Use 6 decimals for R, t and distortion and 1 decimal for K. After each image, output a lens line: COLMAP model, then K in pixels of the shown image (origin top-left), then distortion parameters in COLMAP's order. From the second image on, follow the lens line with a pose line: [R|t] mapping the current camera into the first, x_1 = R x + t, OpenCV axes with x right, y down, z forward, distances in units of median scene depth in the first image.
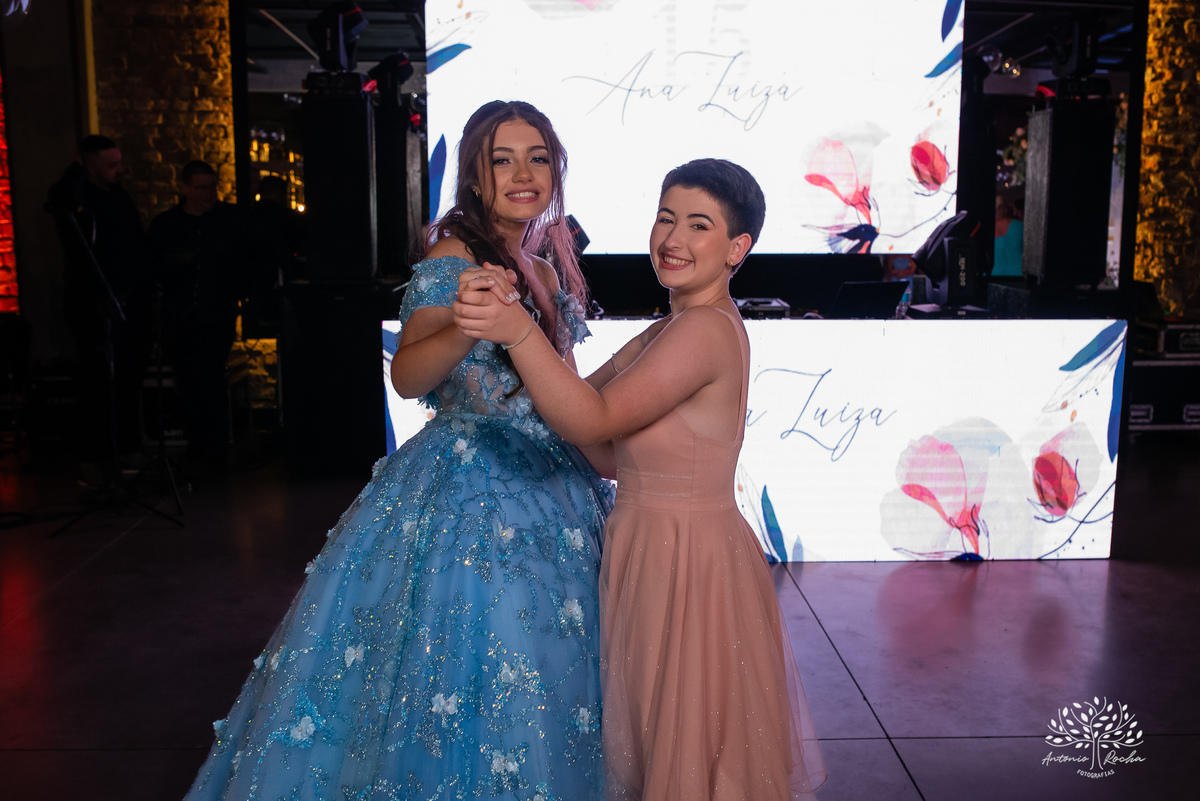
lens RADIAL K [[1189.3, 0, 615.6], [0, 1189.3, 400.7], [0, 0, 1]] dist [-0.058700, 0.077849]
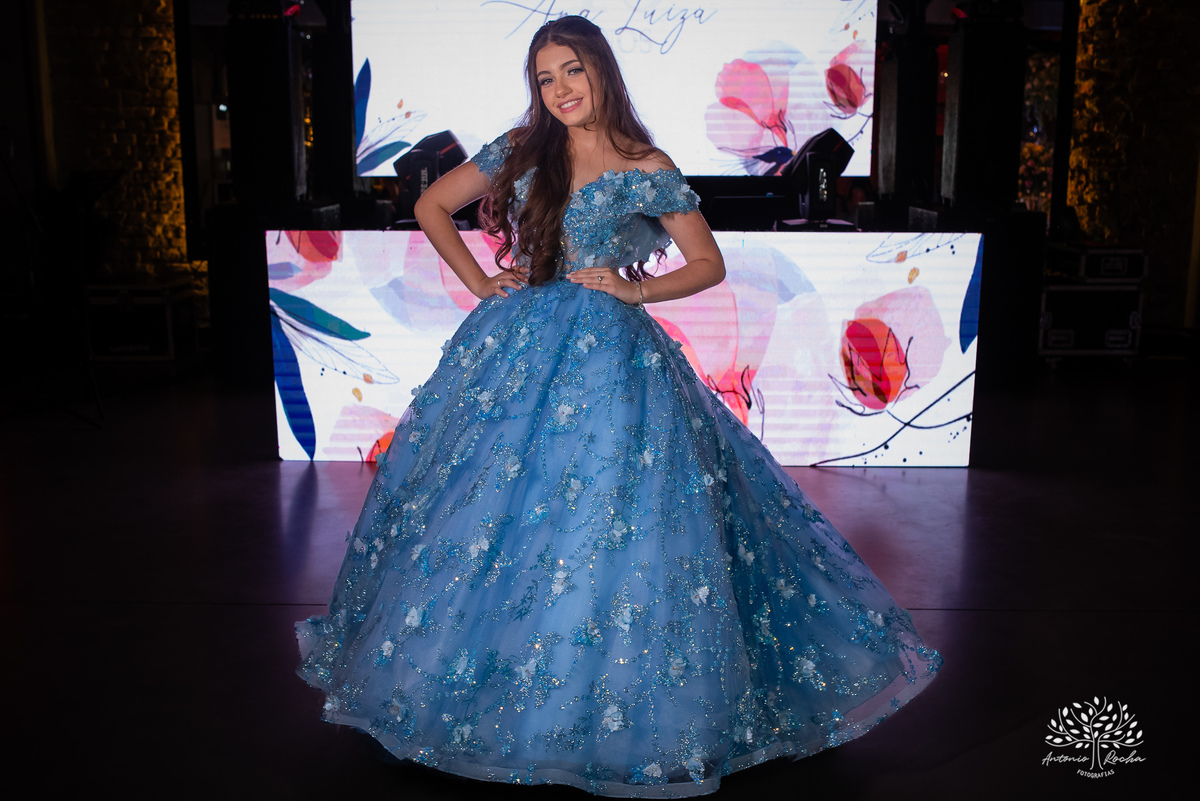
lens RADIAL K [[1215.3, 0, 600.0], [0, 1215.3, 400.5], [0, 0, 1]] dist [-0.055310, 0.065960]
pose [[0.998851, 0.010976, -0.046648, 0.098353], [-0.008970, 0.999035, 0.042990, 0.022518], [0.047075, -0.042522, 0.997986, -0.045291]]
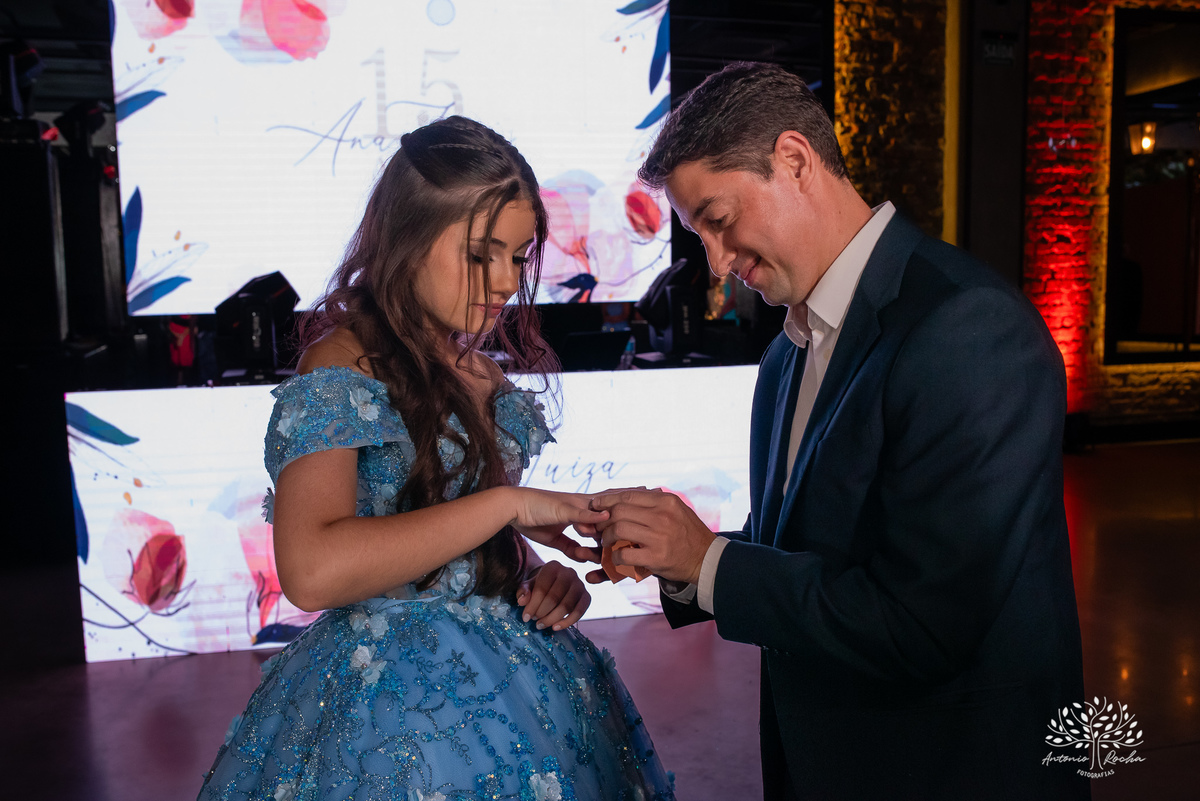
lens RADIAL K [[1145.6, 0, 600.0], [0, 1145.6, 400.5], [0, 0, 1]] dist [-0.063521, 0.084290]
pose [[0.974630, -0.042430, 0.219762, 0.005200], [0.050528, 0.998230, -0.031358, -0.009341], [-0.218043, 0.041667, 0.975049, 0.051110]]
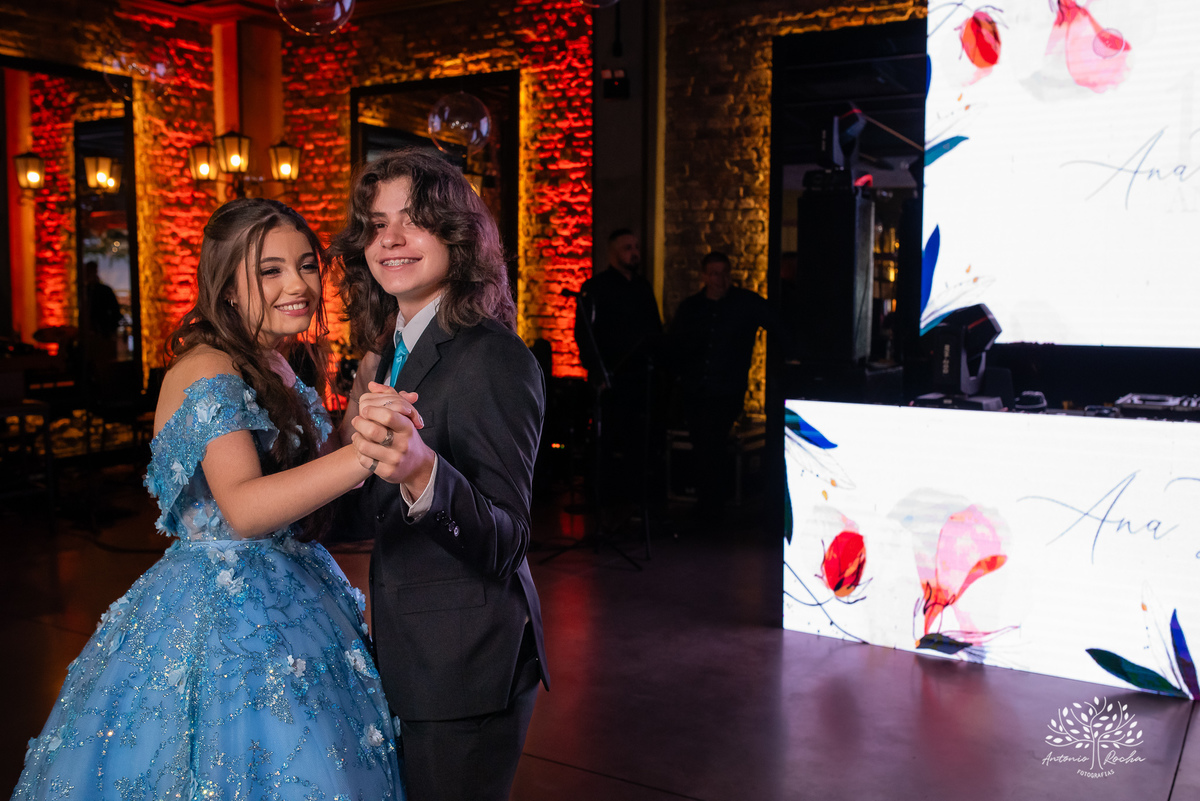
lens RADIAL K [[1145.6, 0, 600.0], [0, 1145.6, 400.5], [0, 0, 1]] dist [-0.063521, 0.084290]
pose [[0.828398, 0.054179, -0.557514, 0.153807], [-0.092087, 0.994942, -0.040142, -0.006351], [0.552519, 0.084593, 0.829196, 0.033173]]
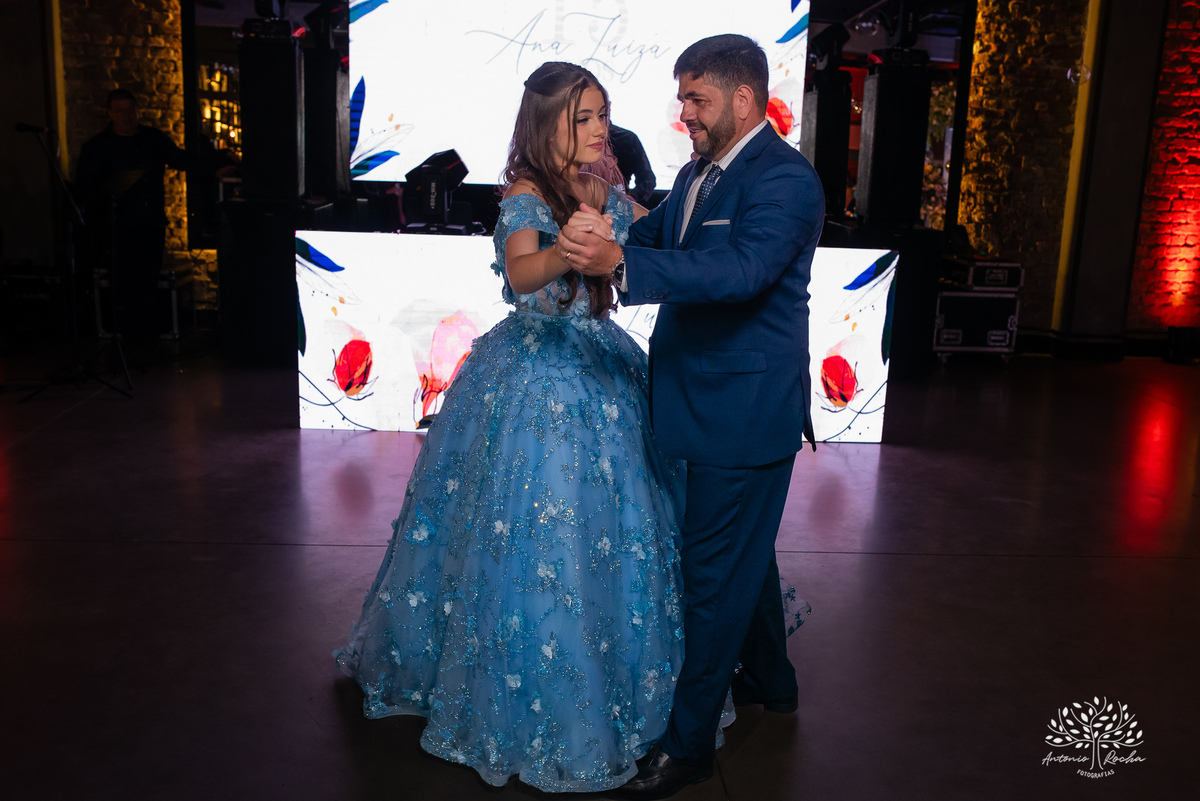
lens RADIAL K [[1136.4, 0, 600.0], [0, 1136.4, 400.5], [0, 0, 1]] dist [-0.060561, 0.080700]
pose [[0.998996, 0.029759, 0.033496, 0.054540], [-0.031667, 0.997818, 0.057937, 0.019719], [-0.031699, -0.058940, 0.997758, -0.122402]]
